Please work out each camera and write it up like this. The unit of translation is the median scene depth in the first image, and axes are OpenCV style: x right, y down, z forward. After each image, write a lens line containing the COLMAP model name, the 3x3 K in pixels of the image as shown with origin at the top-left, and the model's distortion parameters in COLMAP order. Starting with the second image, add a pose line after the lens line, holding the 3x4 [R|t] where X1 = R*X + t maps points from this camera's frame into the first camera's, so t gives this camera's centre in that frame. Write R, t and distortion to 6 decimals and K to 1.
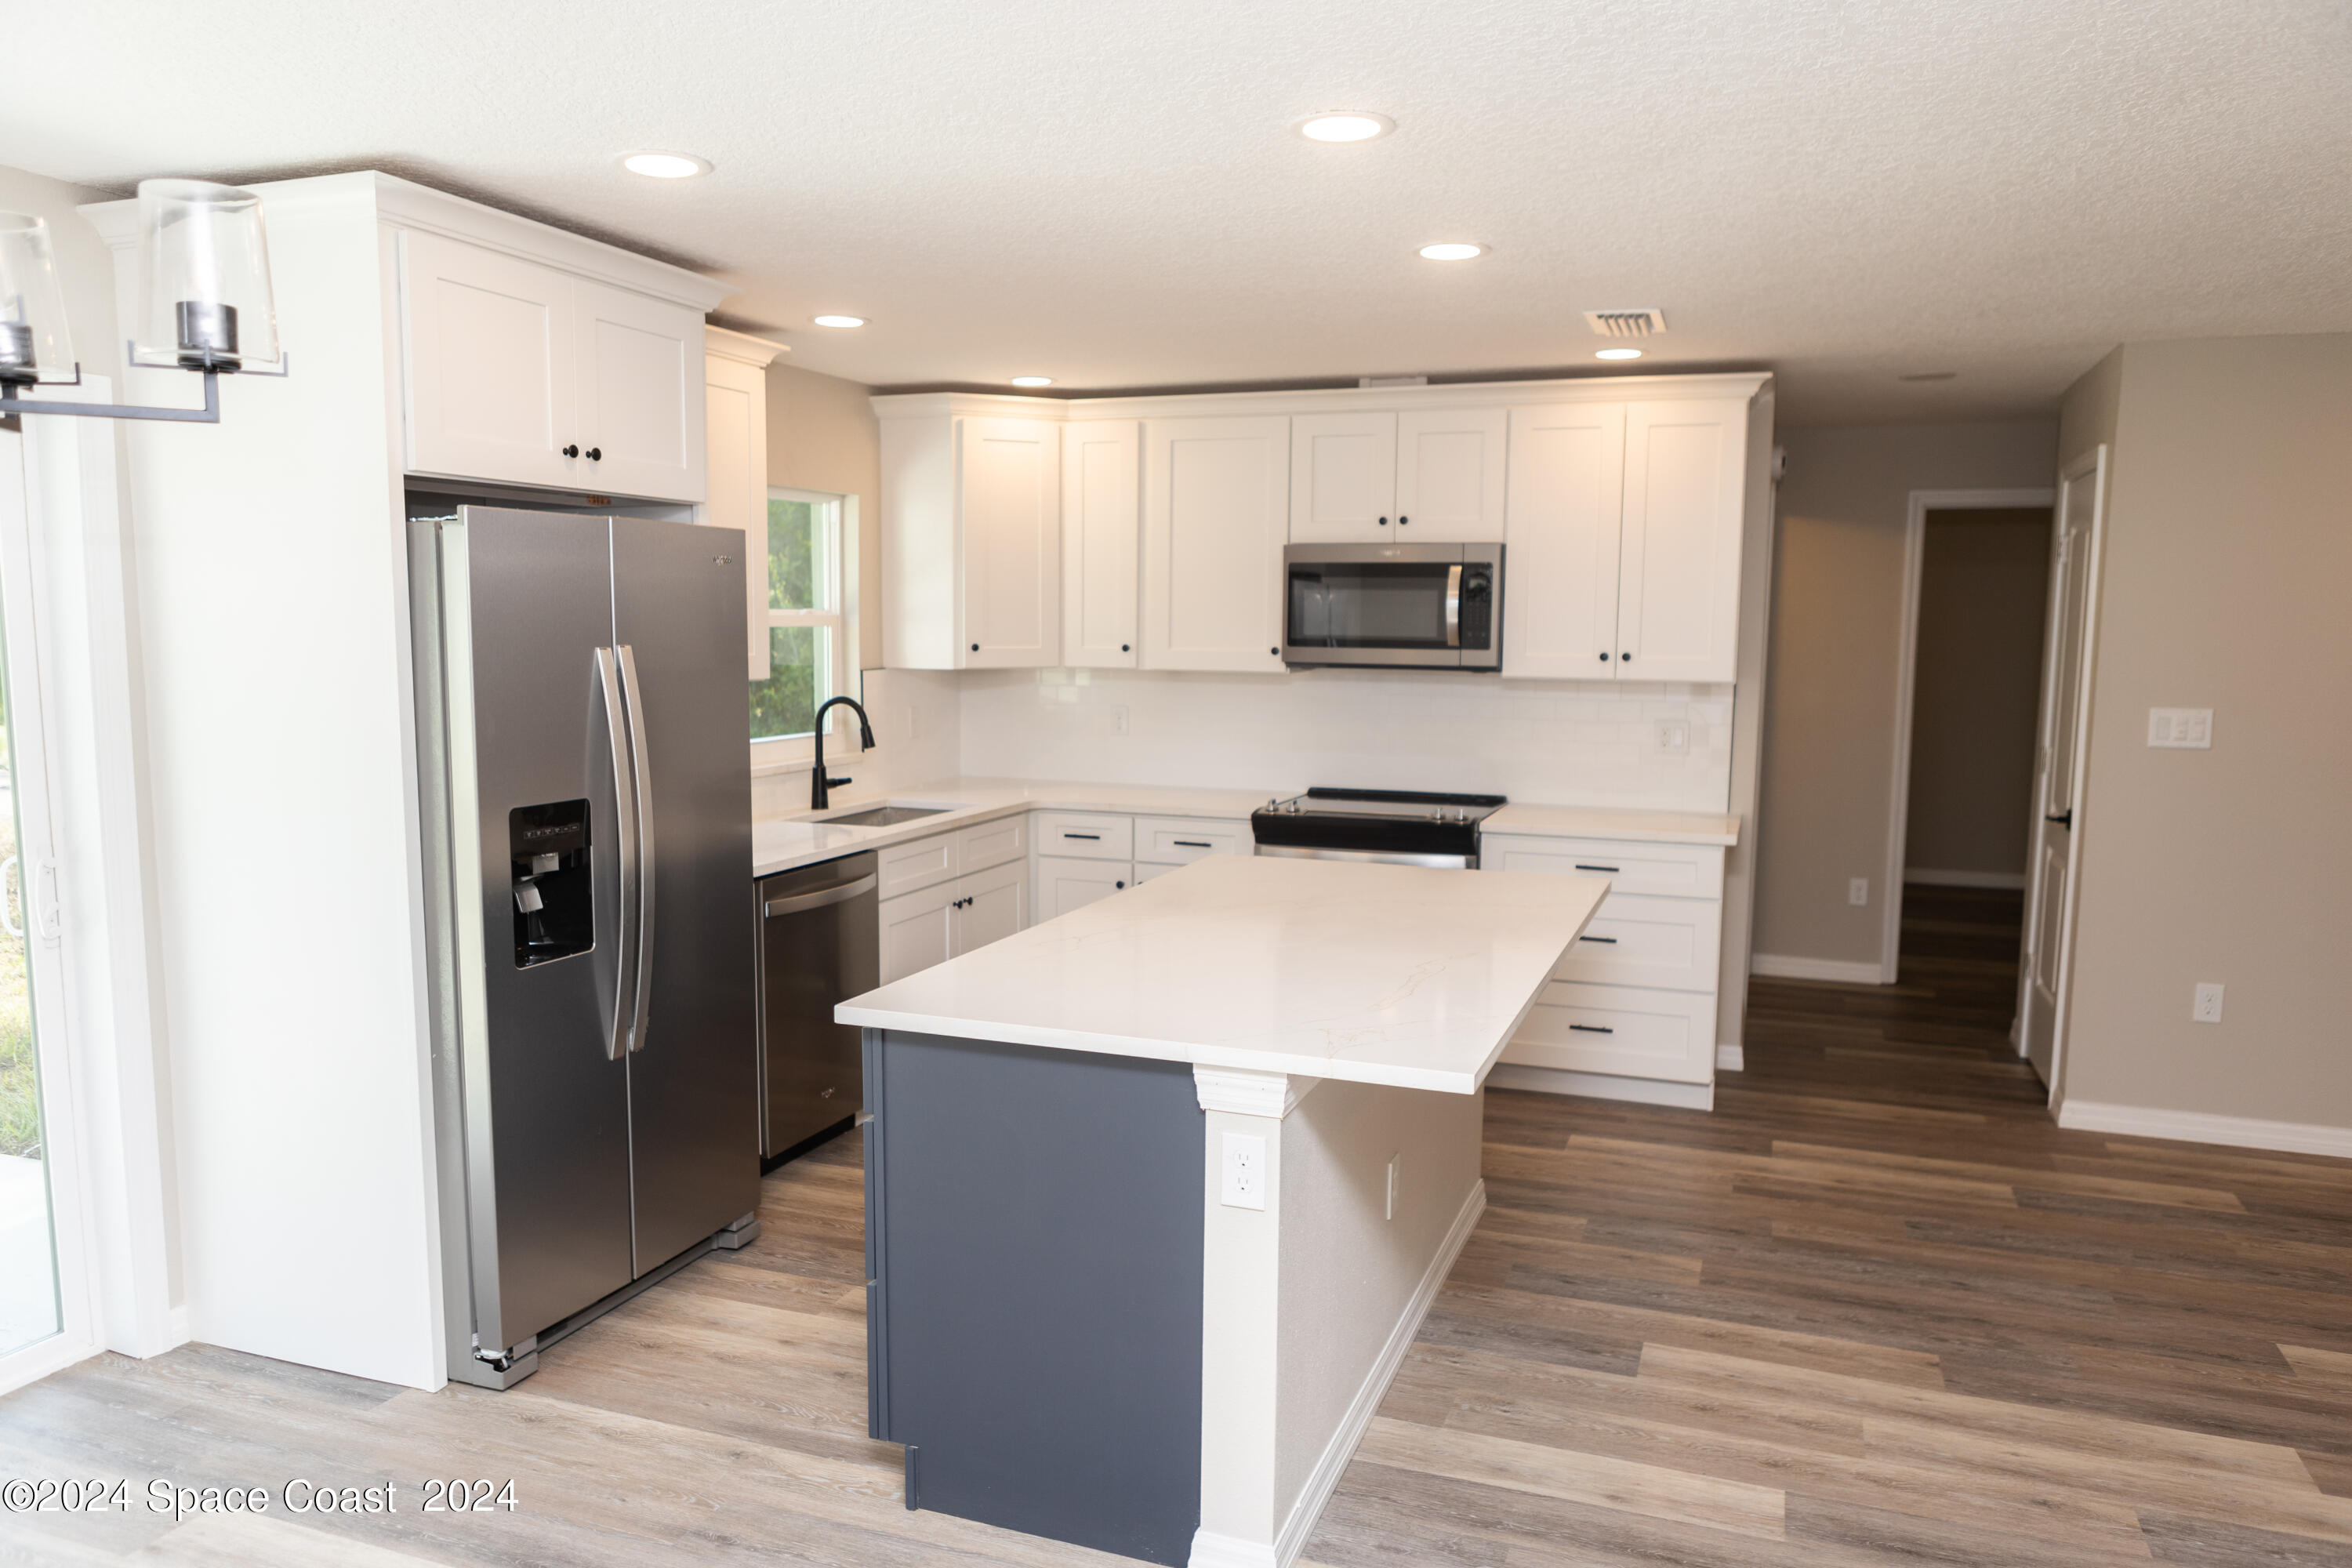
lens RADIAL K [[1600.2, 0, 1176.0], [0, 1600.2, 784.0], [0, 0, 1]] dist [0.001746, 0.000314]
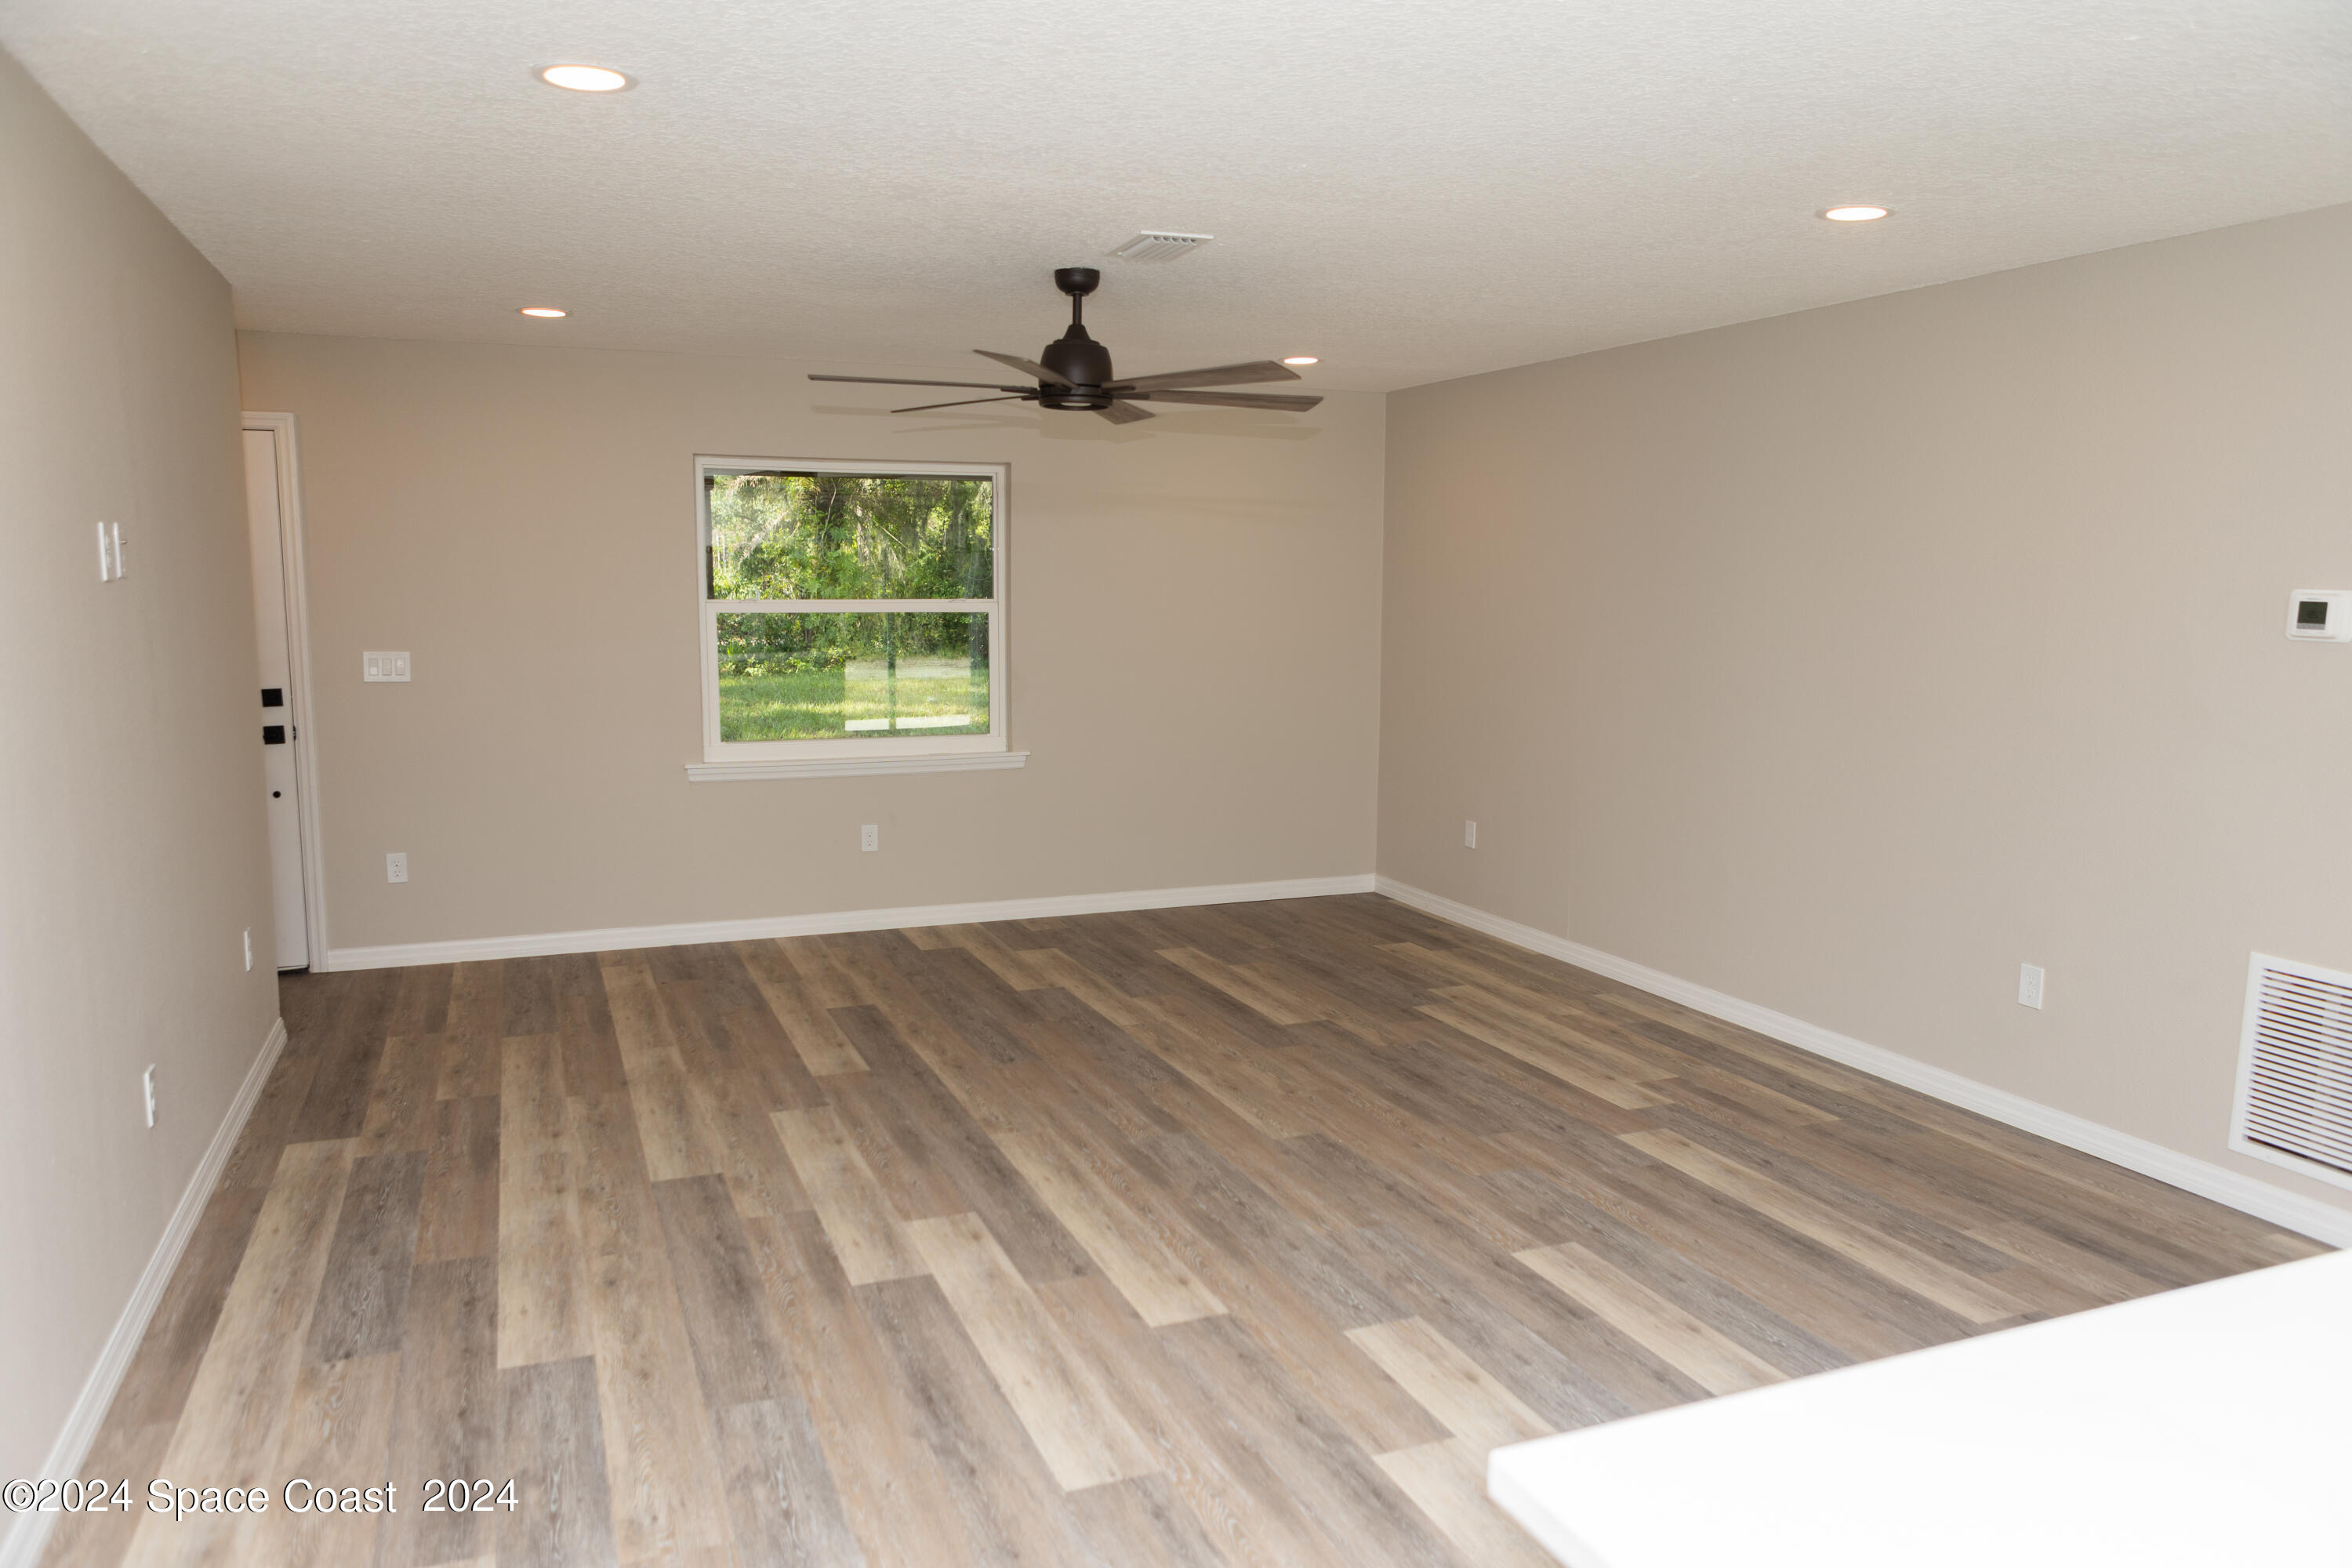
lens RADIAL K [[1618.8, 0, 1178.9], [0, 1618.8, 776.9], [0, 0, 1]] dist [-0.020361, 0.007302]
pose [[-0.685035, -0.109173, 0.720284, 0.103171], [0.057584, 0.977500, 0.202925, -0.109490], [-0.726231, 0.180487, -0.663335, 1.117079]]
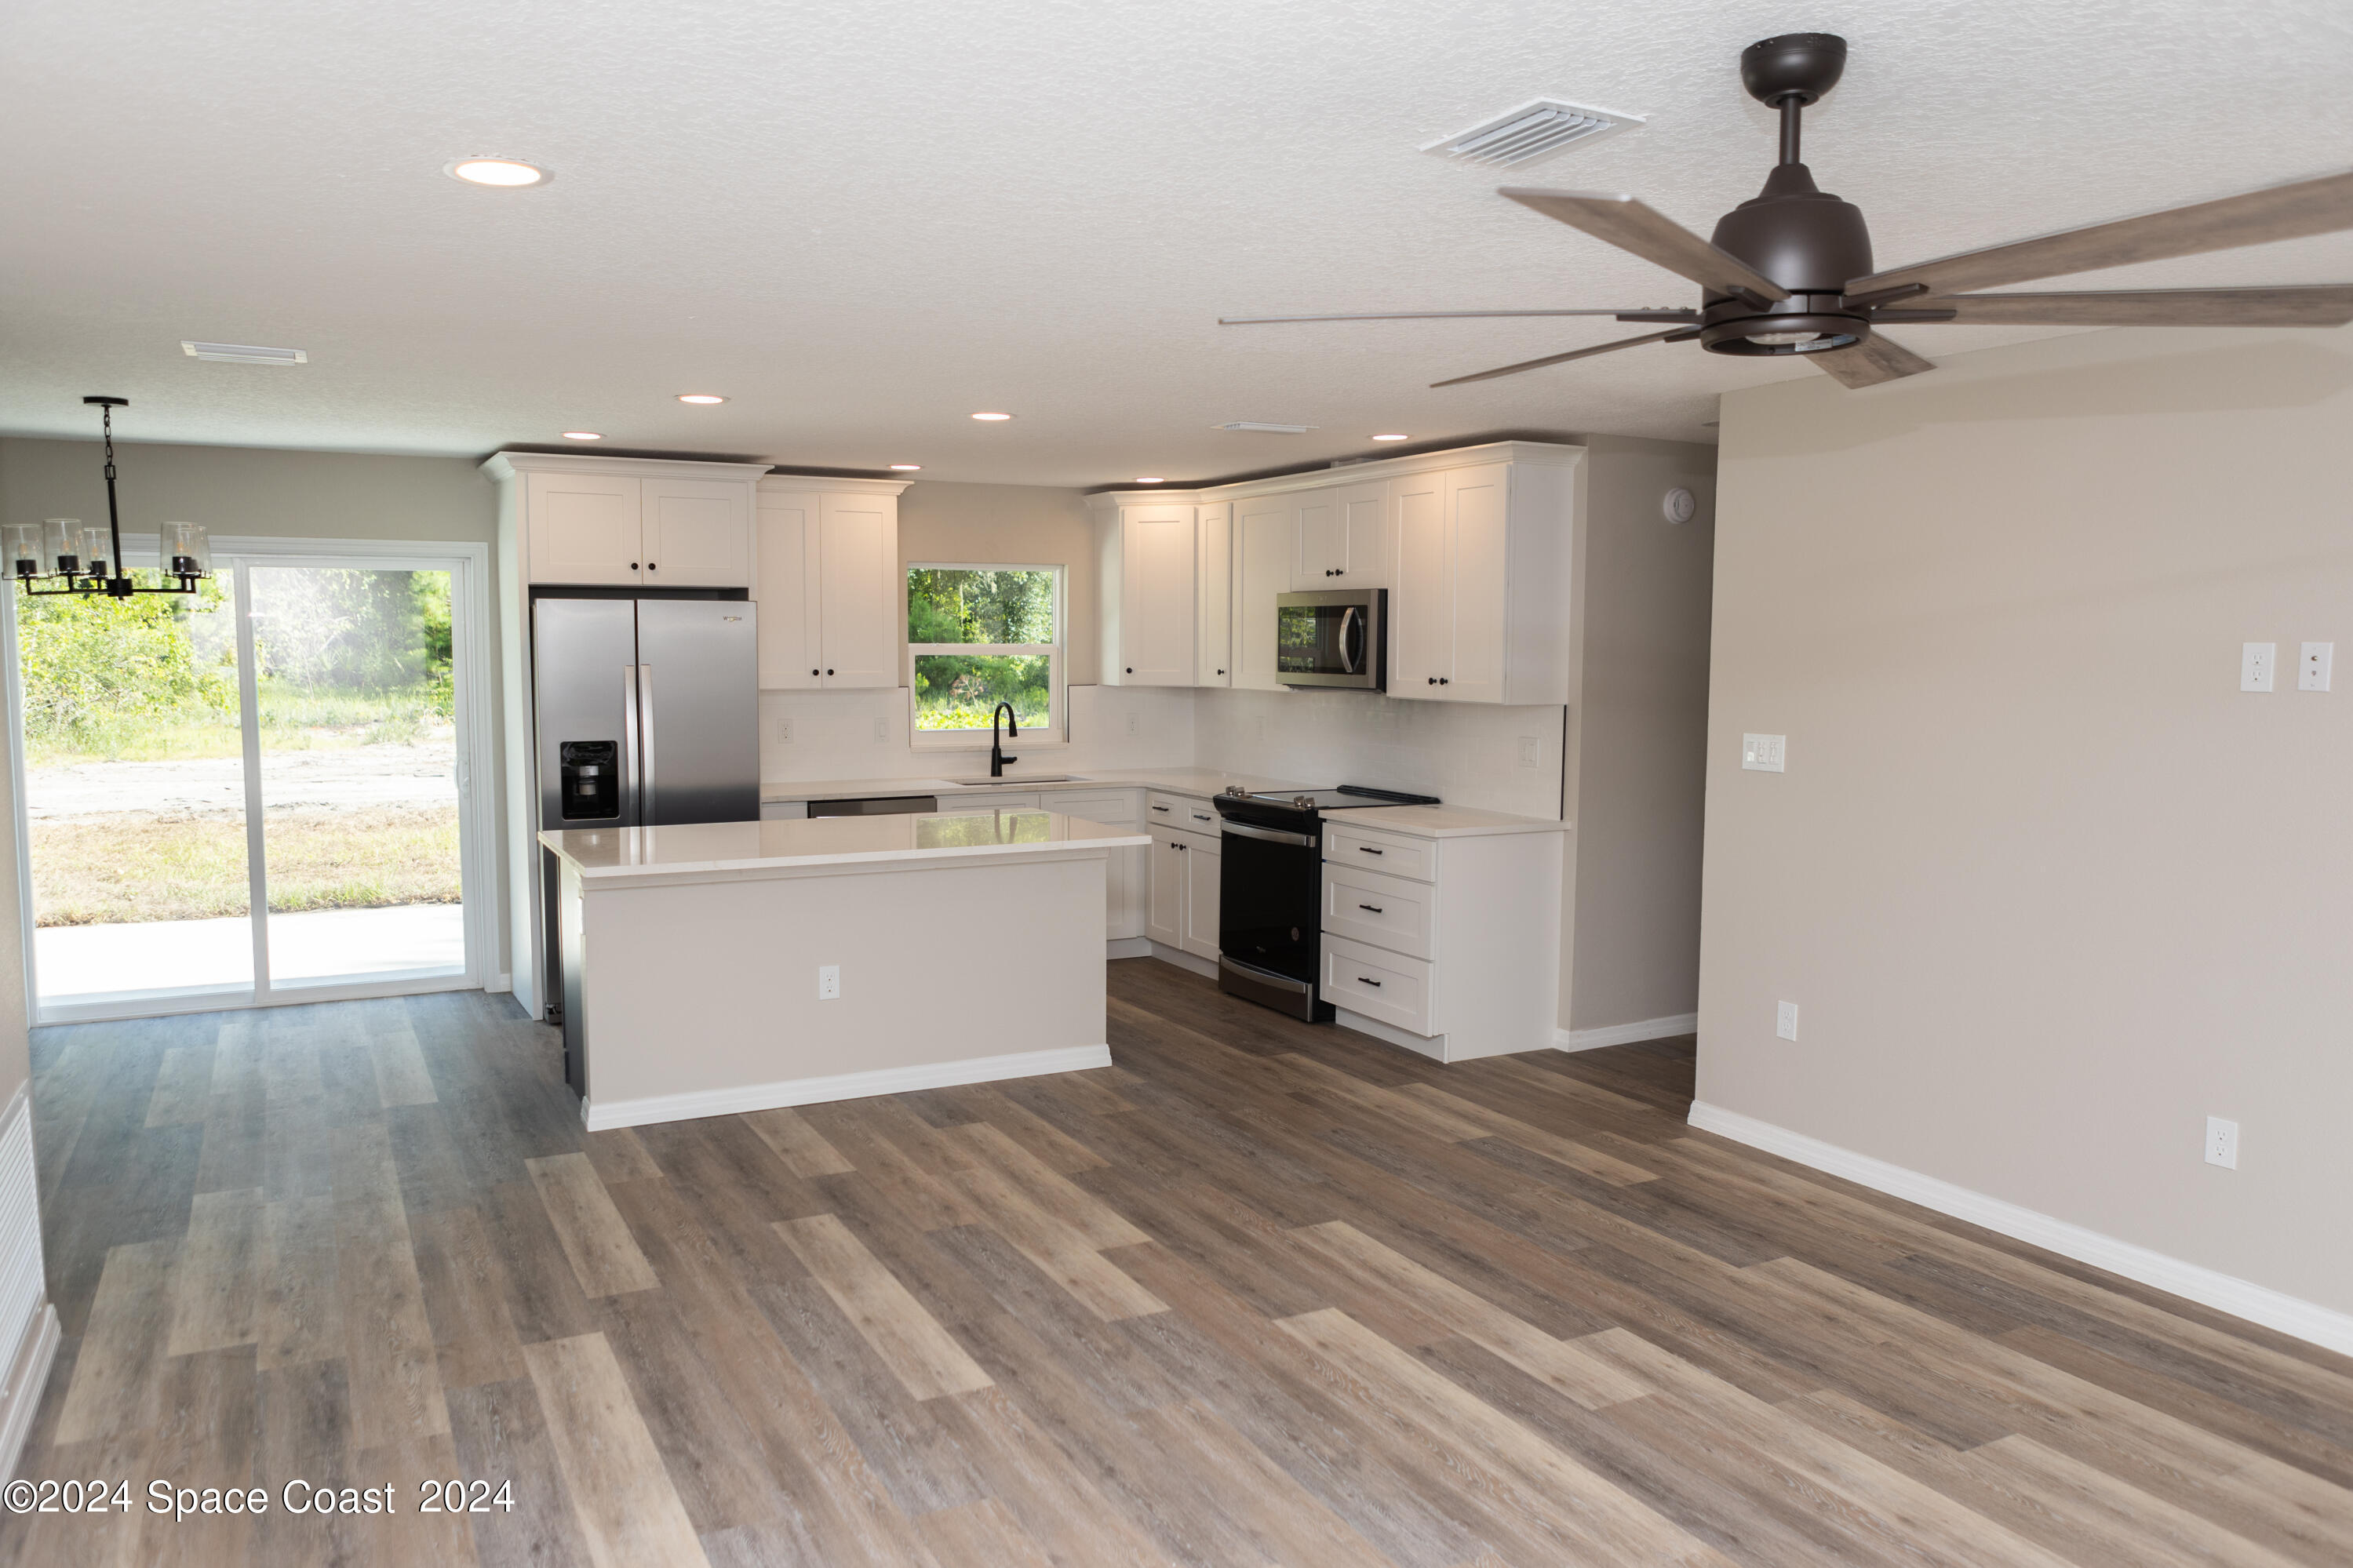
lens RADIAL K [[1619.3, 0, 1179.4], [0, 1619.3, 776.9], [0, 0, 1]] dist [-0.020361, 0.007302]
pose [[0.755667, 0.049146, -0.653110, 1.114468], [-0.064786, 0.997899, 0.000132, 0.005723], [0.651744, 0.042213, 0.757263, -0.051186]]
